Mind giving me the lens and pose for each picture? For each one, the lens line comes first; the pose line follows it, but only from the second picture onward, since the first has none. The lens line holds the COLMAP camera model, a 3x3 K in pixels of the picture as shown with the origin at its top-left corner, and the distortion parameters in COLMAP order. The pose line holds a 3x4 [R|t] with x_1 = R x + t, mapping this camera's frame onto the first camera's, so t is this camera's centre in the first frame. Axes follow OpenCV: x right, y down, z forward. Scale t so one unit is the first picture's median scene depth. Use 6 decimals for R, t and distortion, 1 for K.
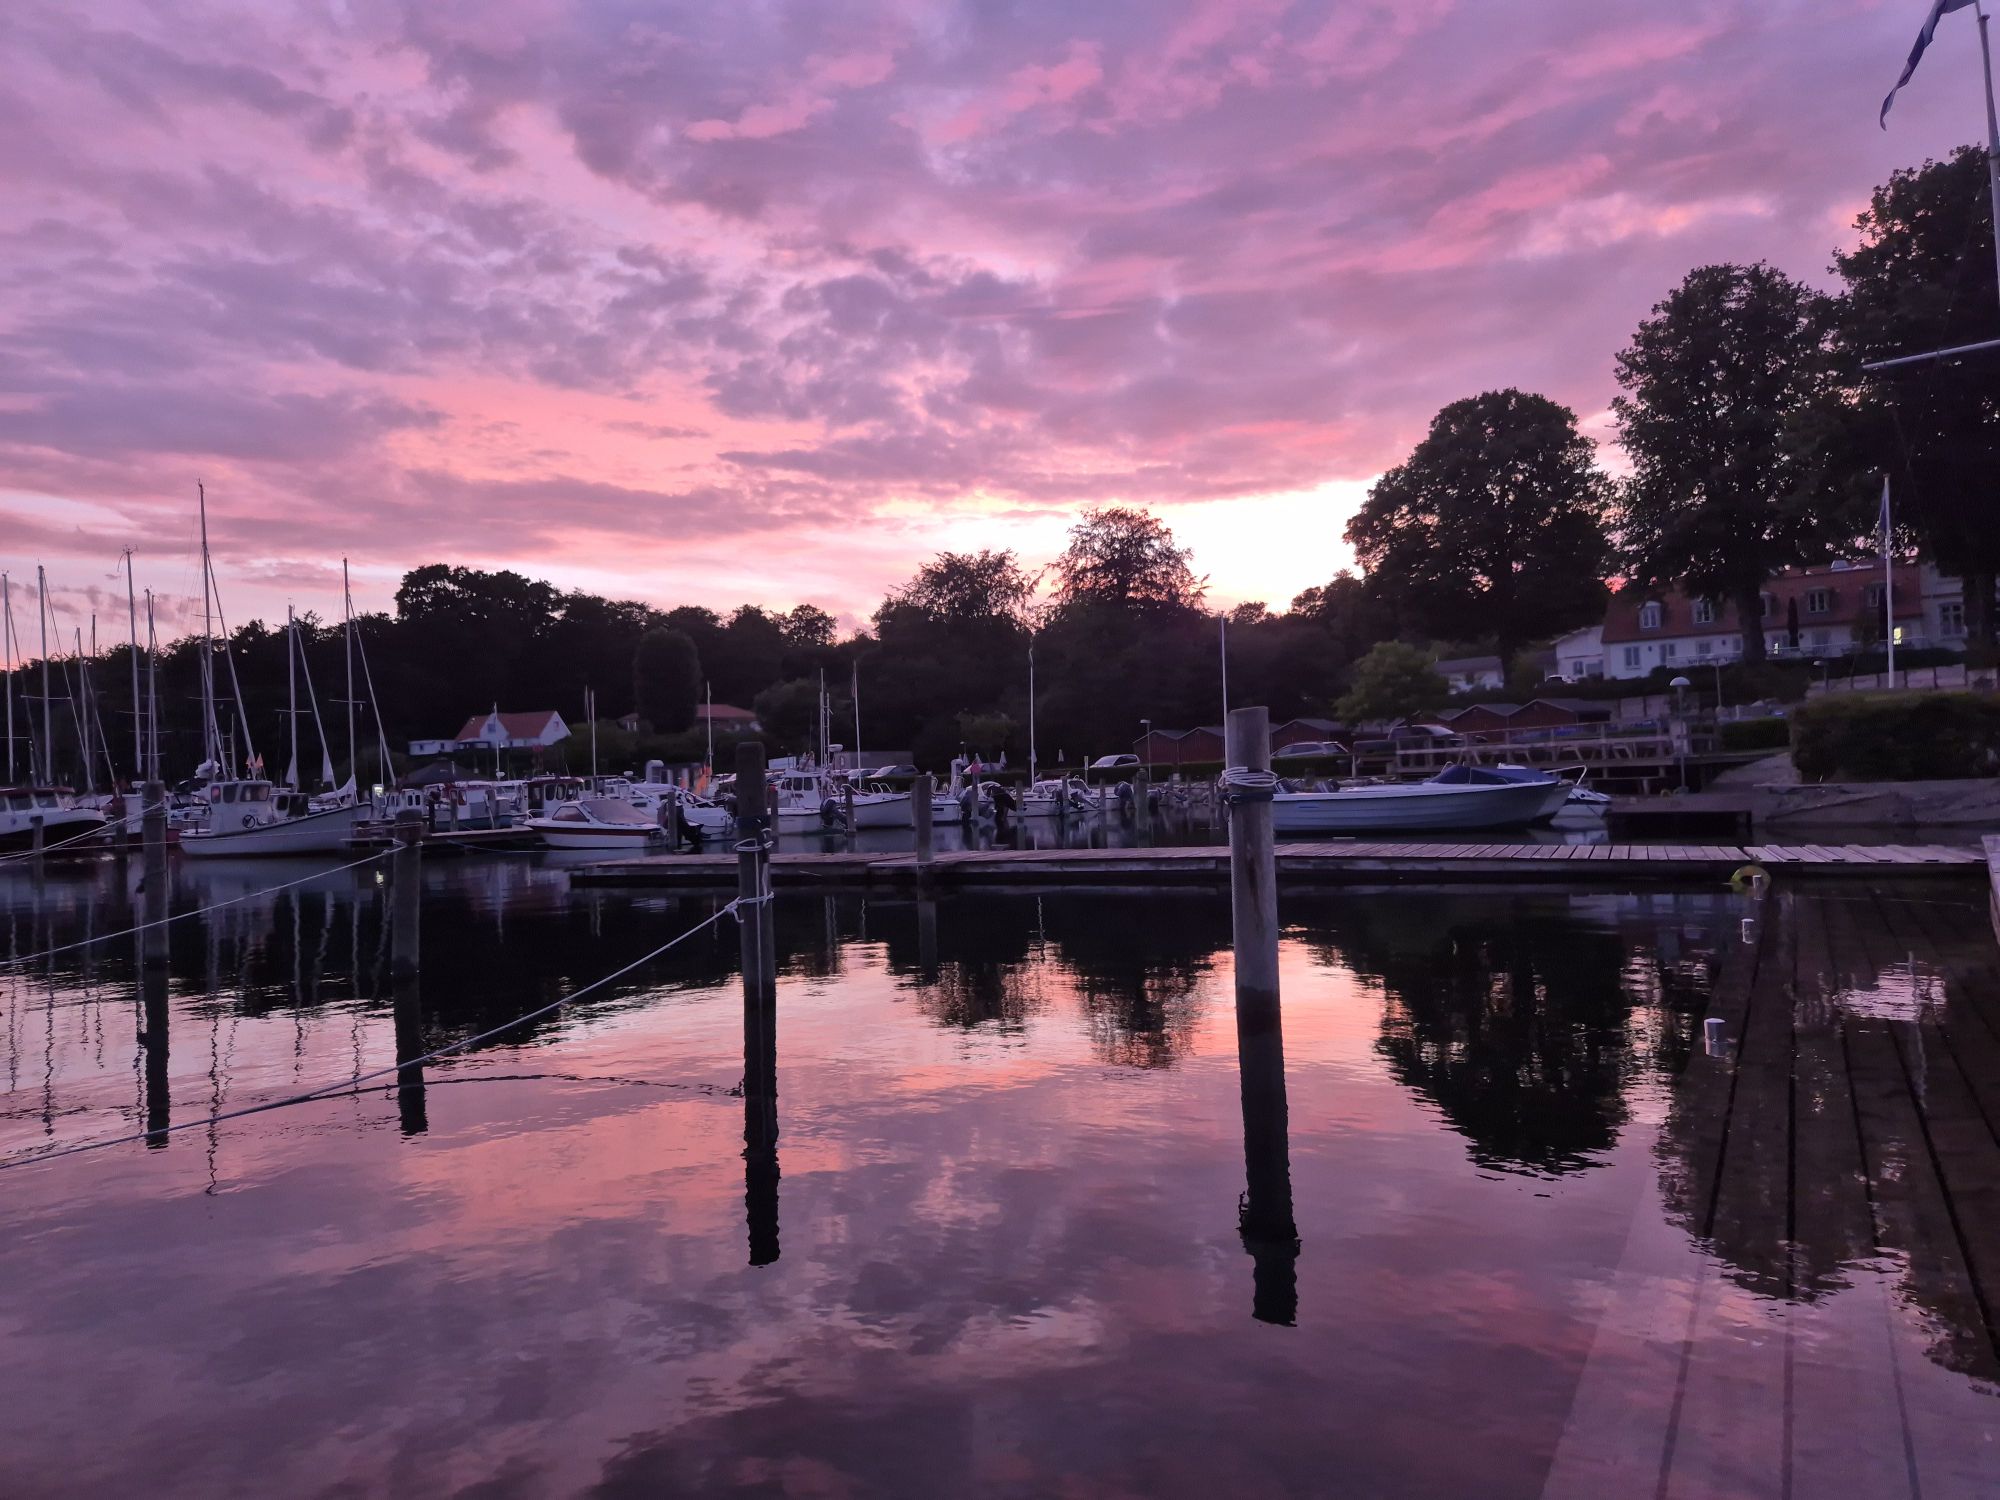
lens RADIAL K [[1337.2, 0, 1008.2], [0, 1337.2, 730.4], [0, 0, 1]] dist [0.060737, -0.039479]
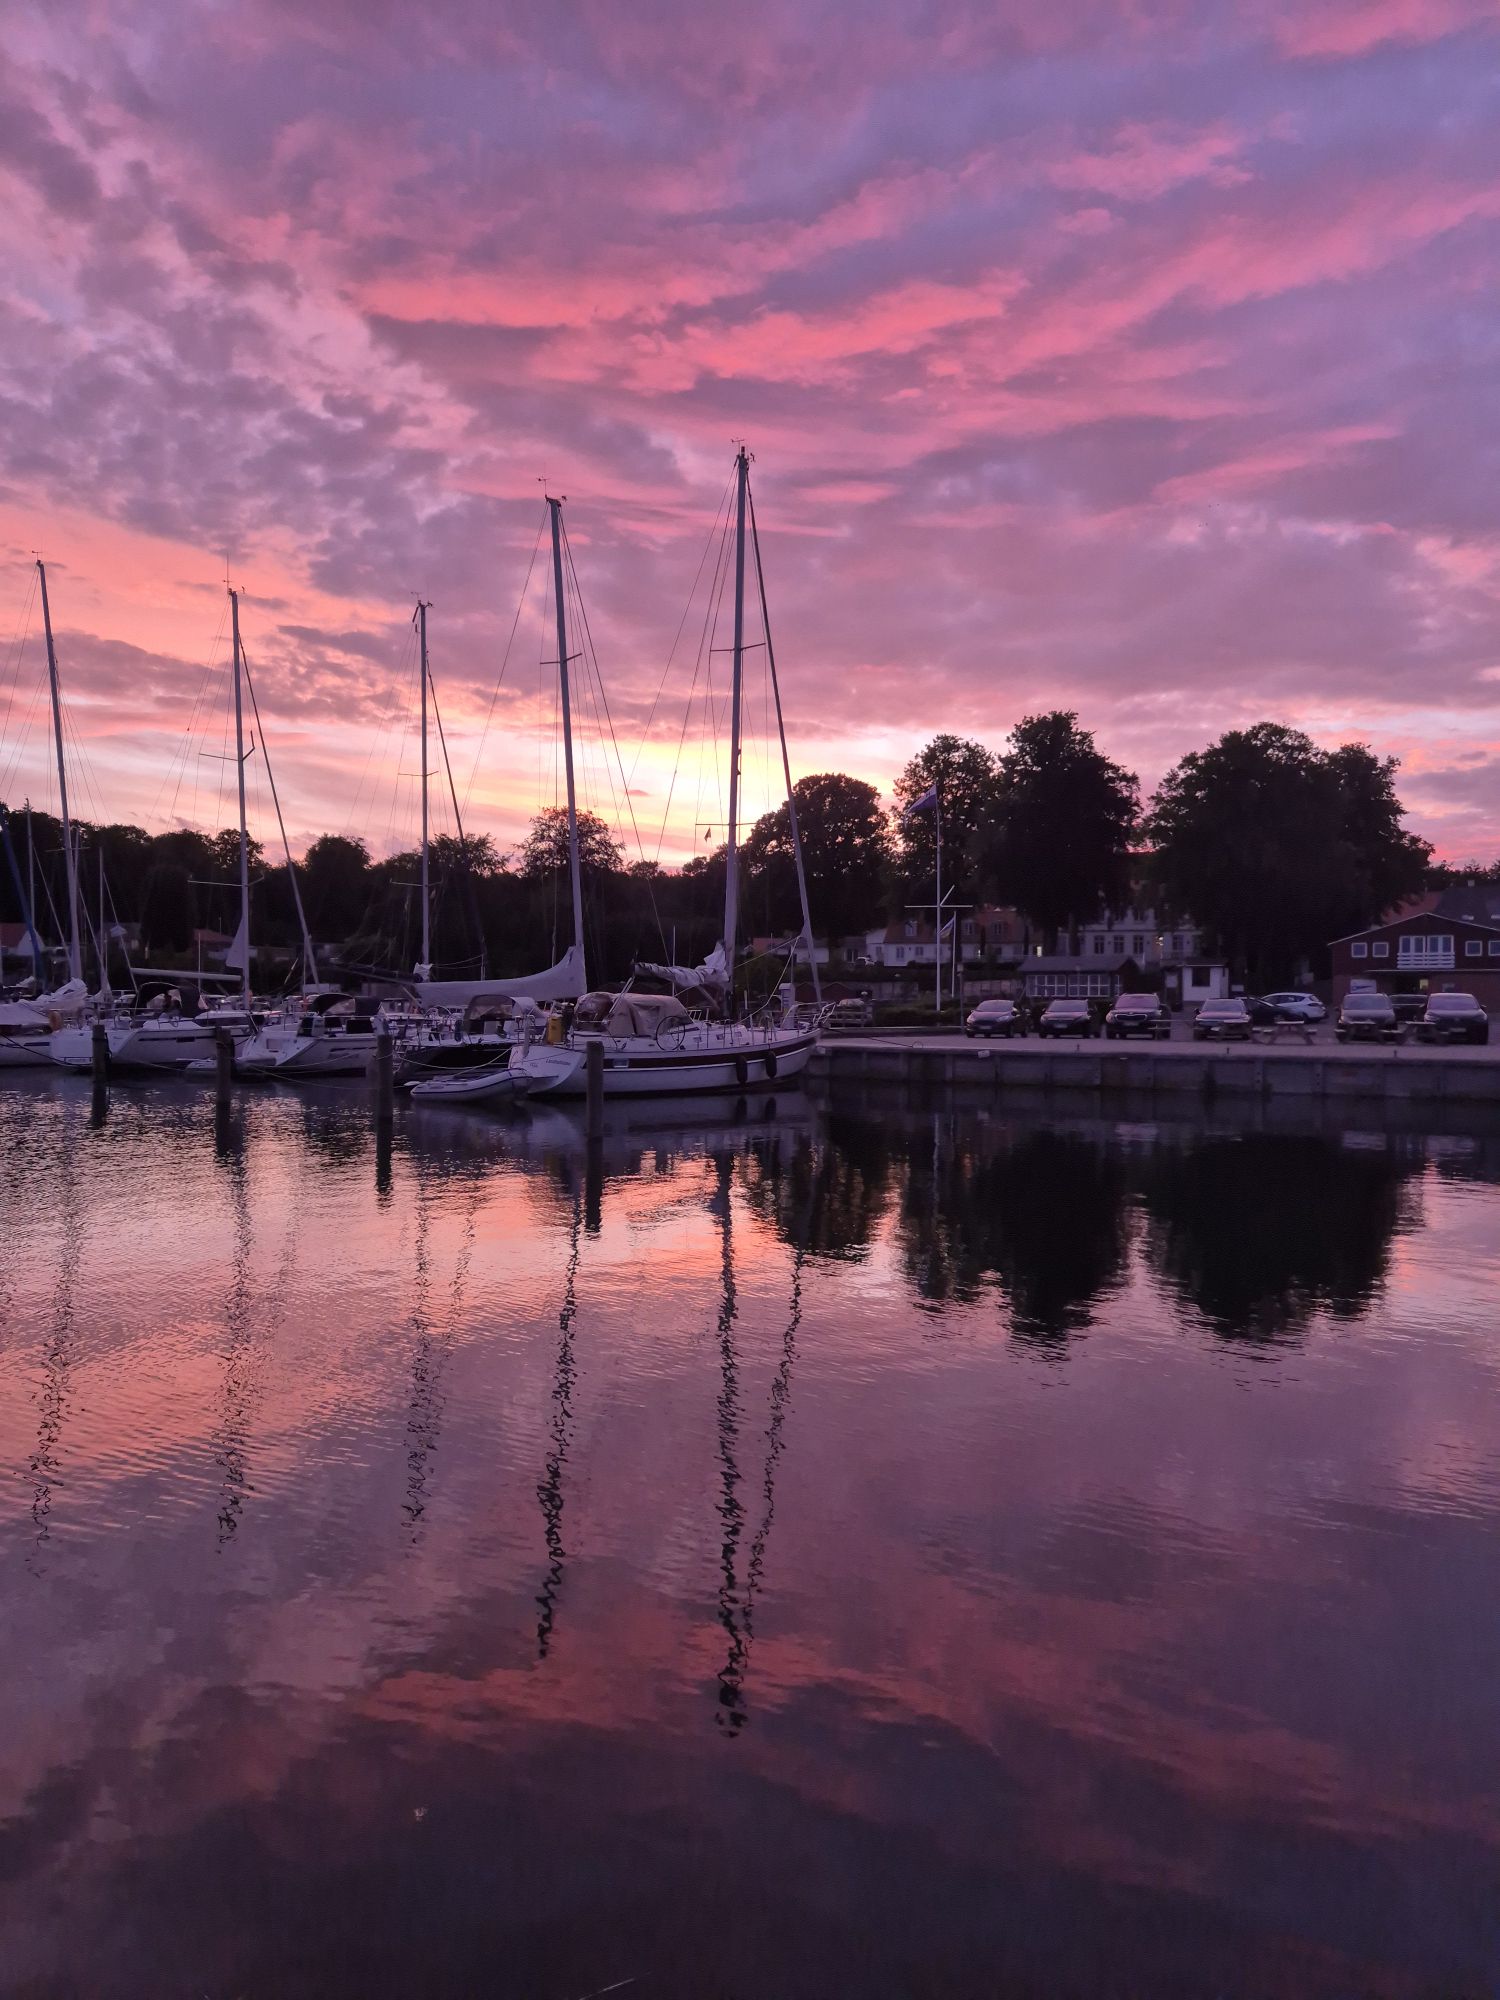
lens RADIAL K [[1337.2, 0, 775.7], [0, 1337.2, 1034.3], [0, 0, 1]] dist [0.060737, -0.039479]
pose [[0.955362, 0.040418, 0.292662, -0.104466], [-0.056923, 0.997219, 0.048099, -0.017135], [-0.289904, -0.062611, 0.955006, -0.347929]]
